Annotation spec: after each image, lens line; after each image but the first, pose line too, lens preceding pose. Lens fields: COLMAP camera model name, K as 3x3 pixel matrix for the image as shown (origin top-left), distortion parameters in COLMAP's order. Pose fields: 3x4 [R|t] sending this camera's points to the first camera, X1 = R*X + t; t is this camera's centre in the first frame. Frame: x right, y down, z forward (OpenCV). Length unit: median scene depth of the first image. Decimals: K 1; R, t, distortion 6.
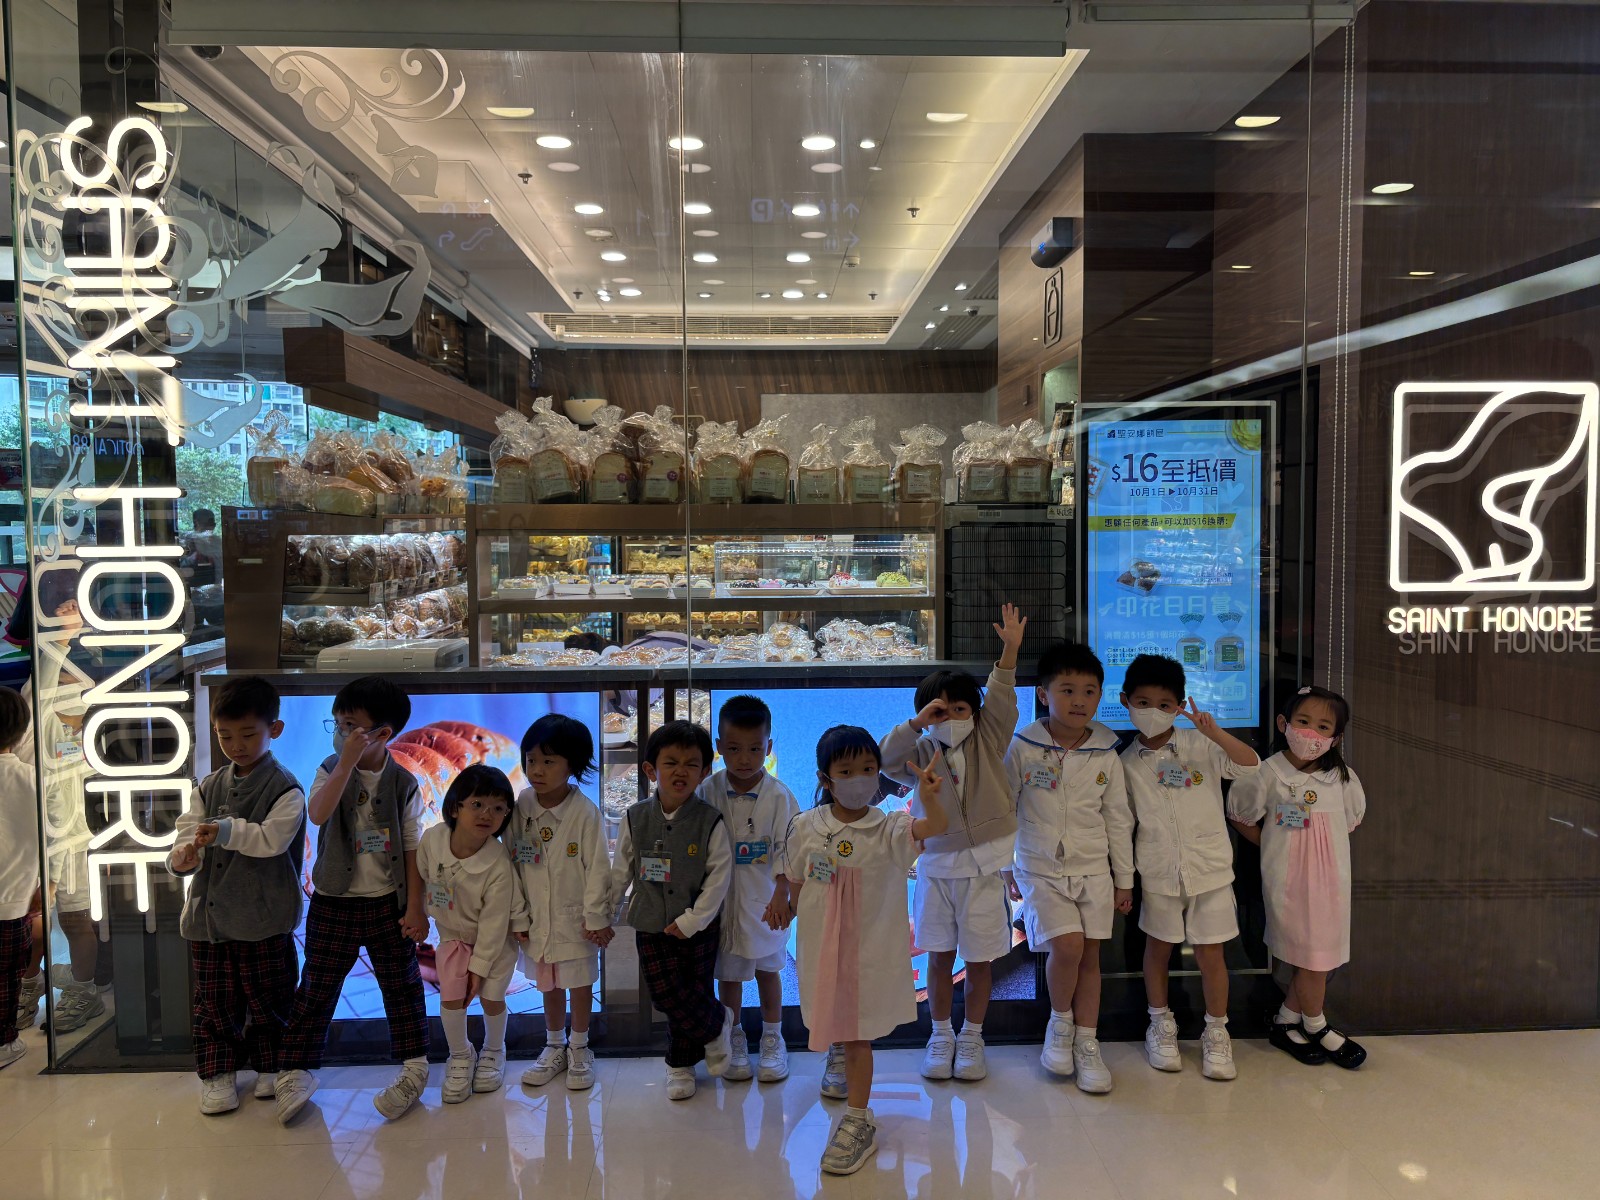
lens RADIAL K [[1203.1, 0, 809.5], [0, 1203.1, 596.5], [0, 0, 1]] dist [0.013442, -0.006410]
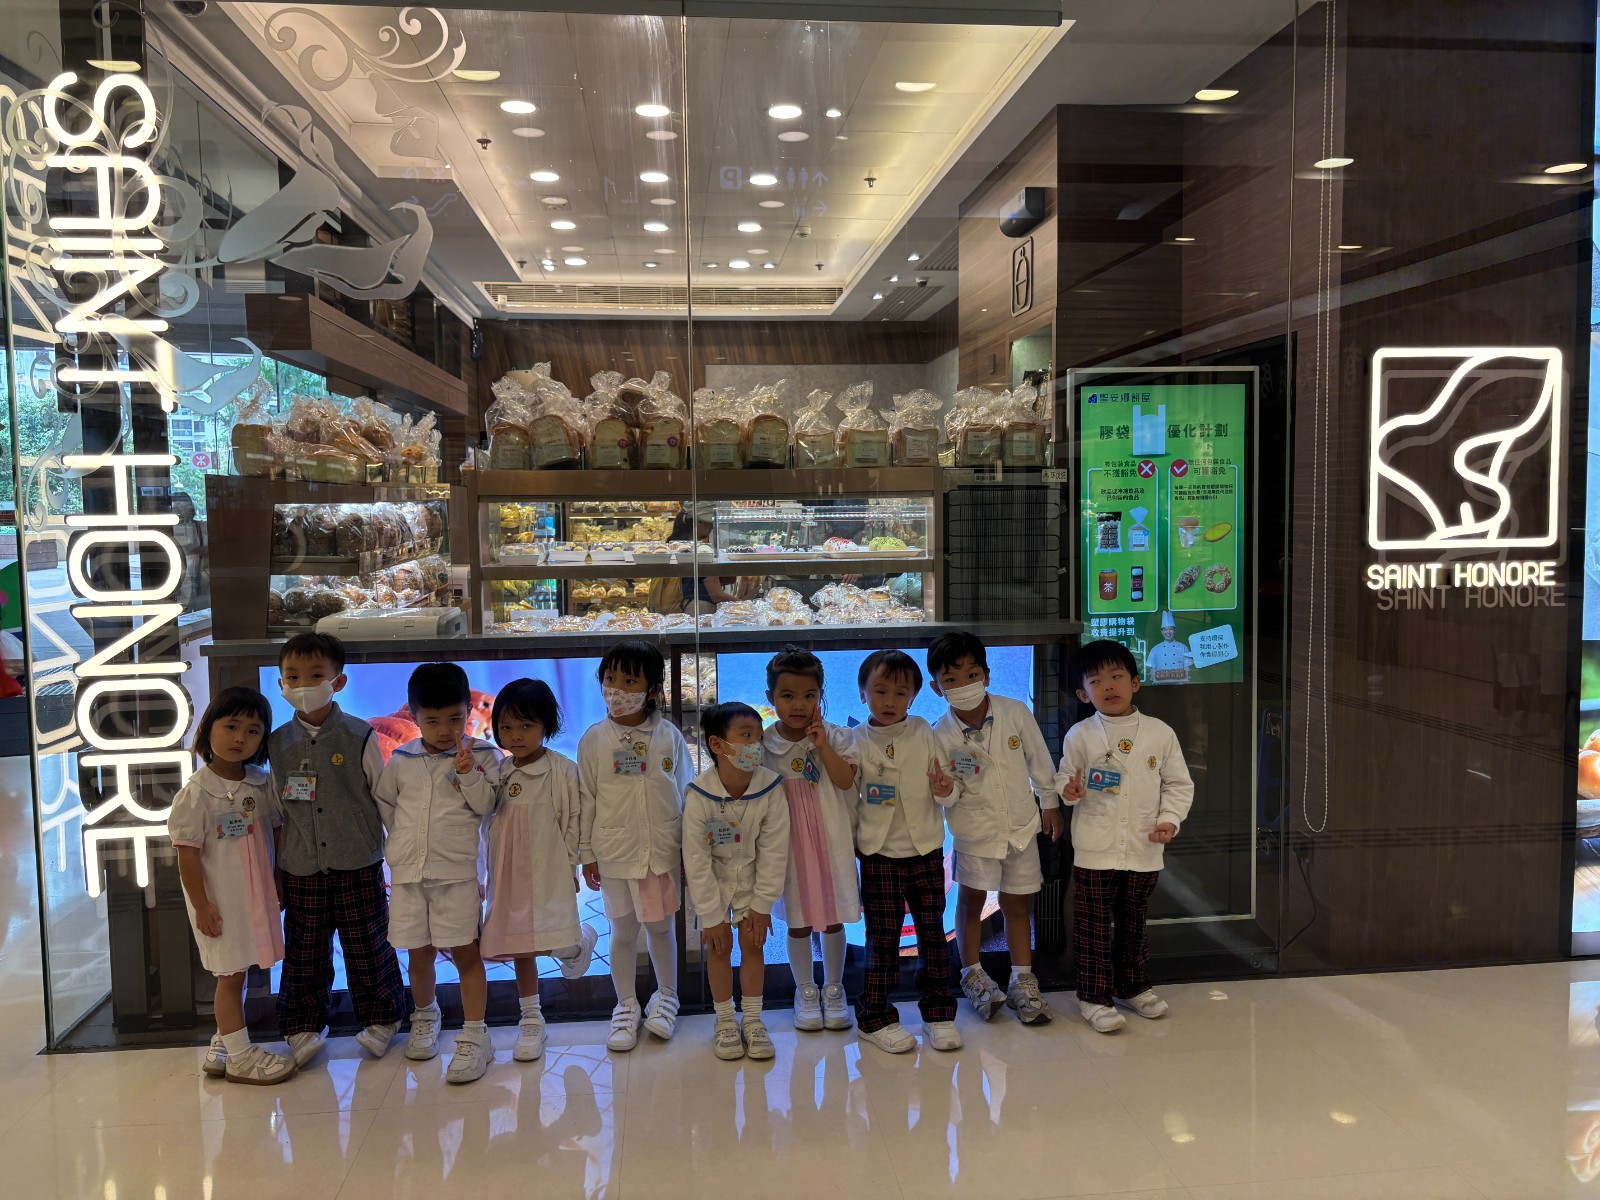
lens RADIAL K [[1203.1, 0, 800.8], [0, 1203.1, 587.8], [0, 0, 1]] dist [0.013442, -0.006410]
pose [[0.998144, -0.011295, 0.059835, -0.070025], [0.010449, 0.999841, 0.014439, 0.008627], [-0.059989, -0.013787, 0.998104, -0.009639]]
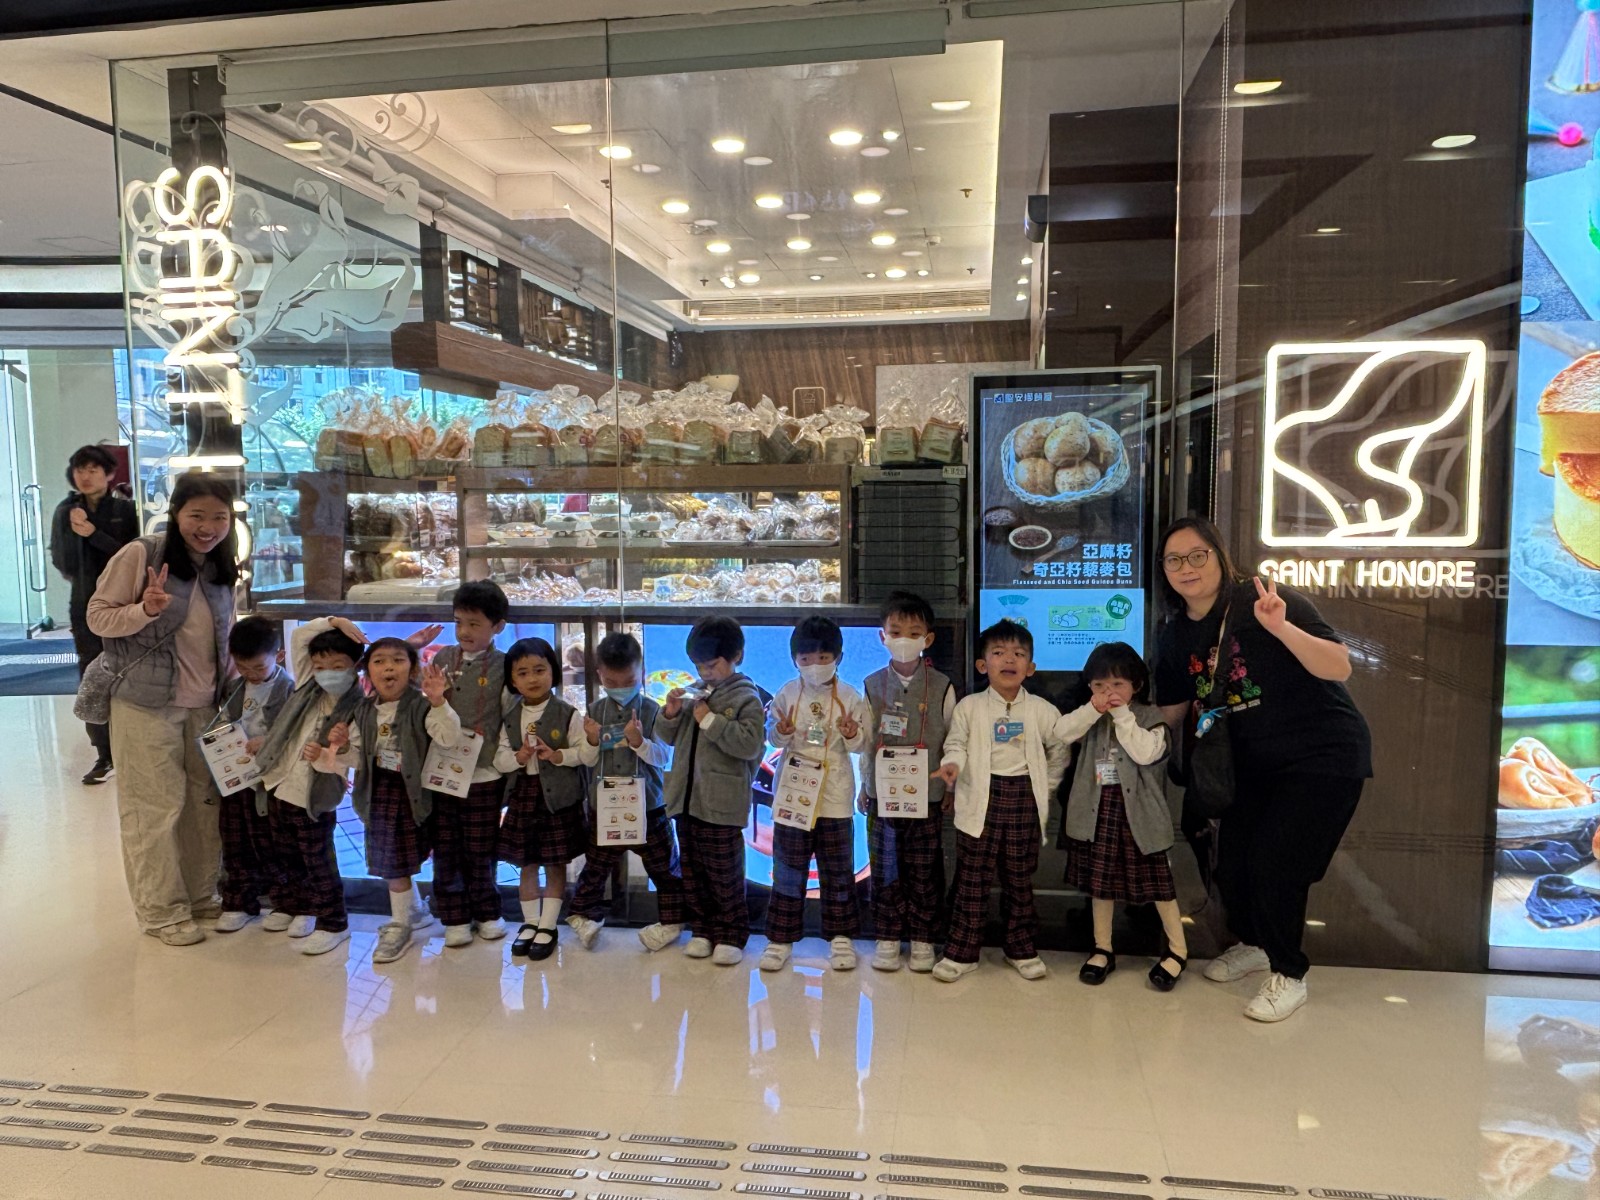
lens RADIAL K [[1115.7, 0, 786.2], [0, 1115.7, 603.8], [0, 0, 1]] dist [0.000576, -0.002639]
pose [[0.977013, 0.019226, -0.212312, 0.281706], [-0.009769, 0.998917, 0.045501, 0.006082], [0.212957, -0.042380, 0.976142, -0.039418]]
